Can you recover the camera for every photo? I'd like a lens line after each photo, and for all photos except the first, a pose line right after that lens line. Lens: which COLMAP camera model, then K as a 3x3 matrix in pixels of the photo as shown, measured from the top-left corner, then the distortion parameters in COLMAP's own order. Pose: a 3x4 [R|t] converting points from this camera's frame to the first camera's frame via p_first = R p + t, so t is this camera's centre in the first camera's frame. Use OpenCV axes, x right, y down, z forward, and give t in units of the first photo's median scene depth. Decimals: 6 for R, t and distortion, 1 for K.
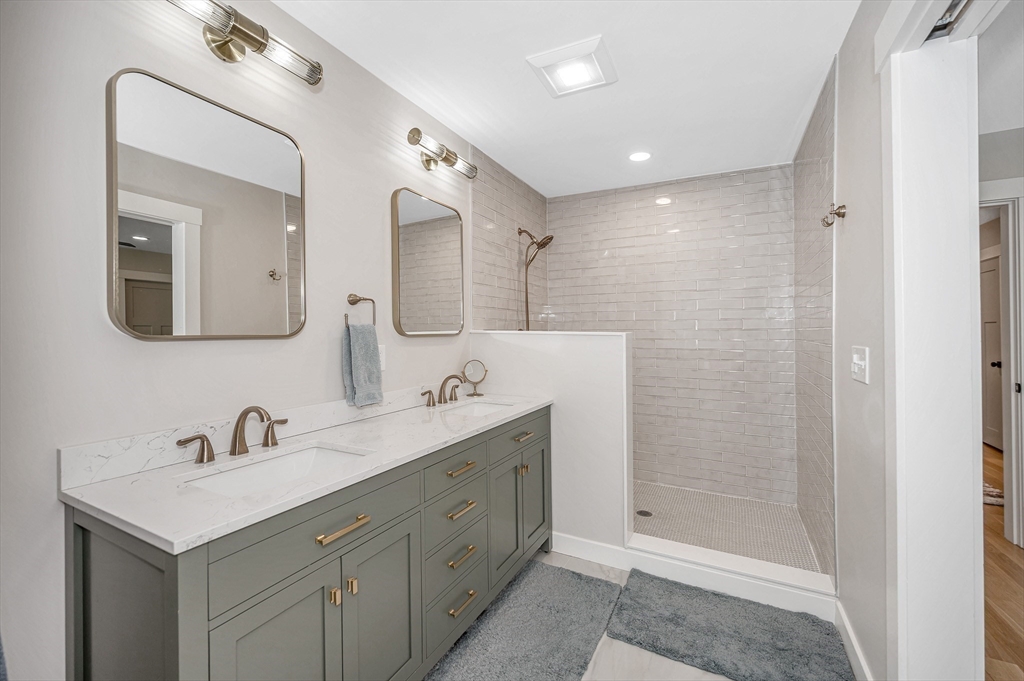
lens RADIAL K [[414.8, 0, 512.4], [0, 414.8, 332.3], [0, 0, 1]] dist [-0.004258, -0.000238]
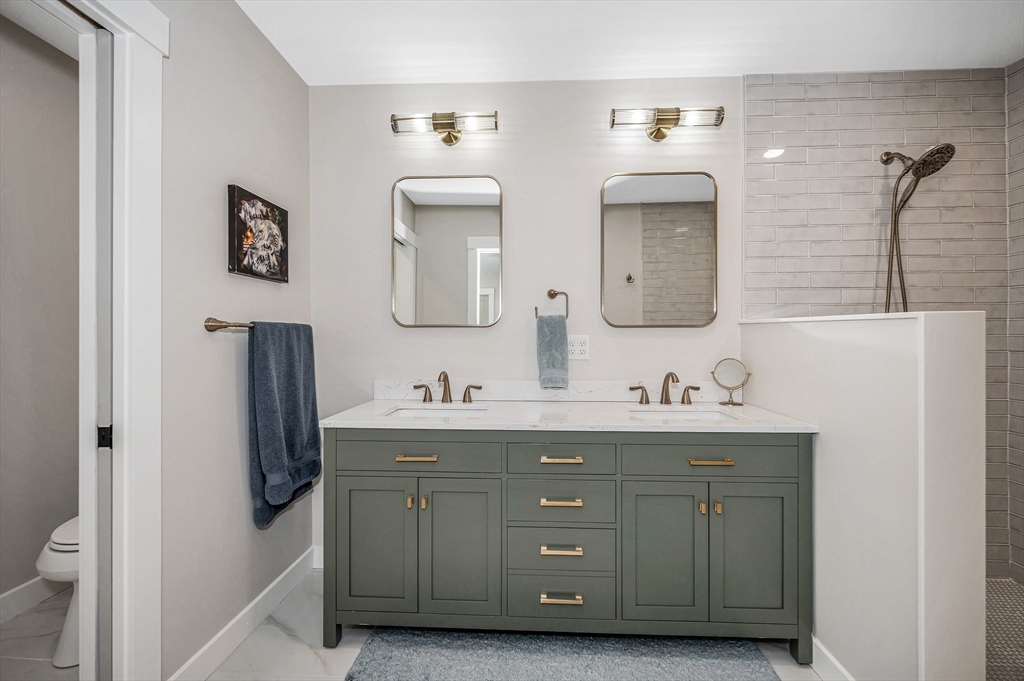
lens RADIAL K [[414.8, 0, 512.3], [0, 414.8, 341.6], [0, 0, 1]] dist [-0.004258, -0.000238]
pose [[0.417366, 0.012441, -0.908653, 0.453679], [-0.001685, 0.999915, 0.012917, 0.027167], [0.908737, -0.003860, 0.417352, 0.321110]]
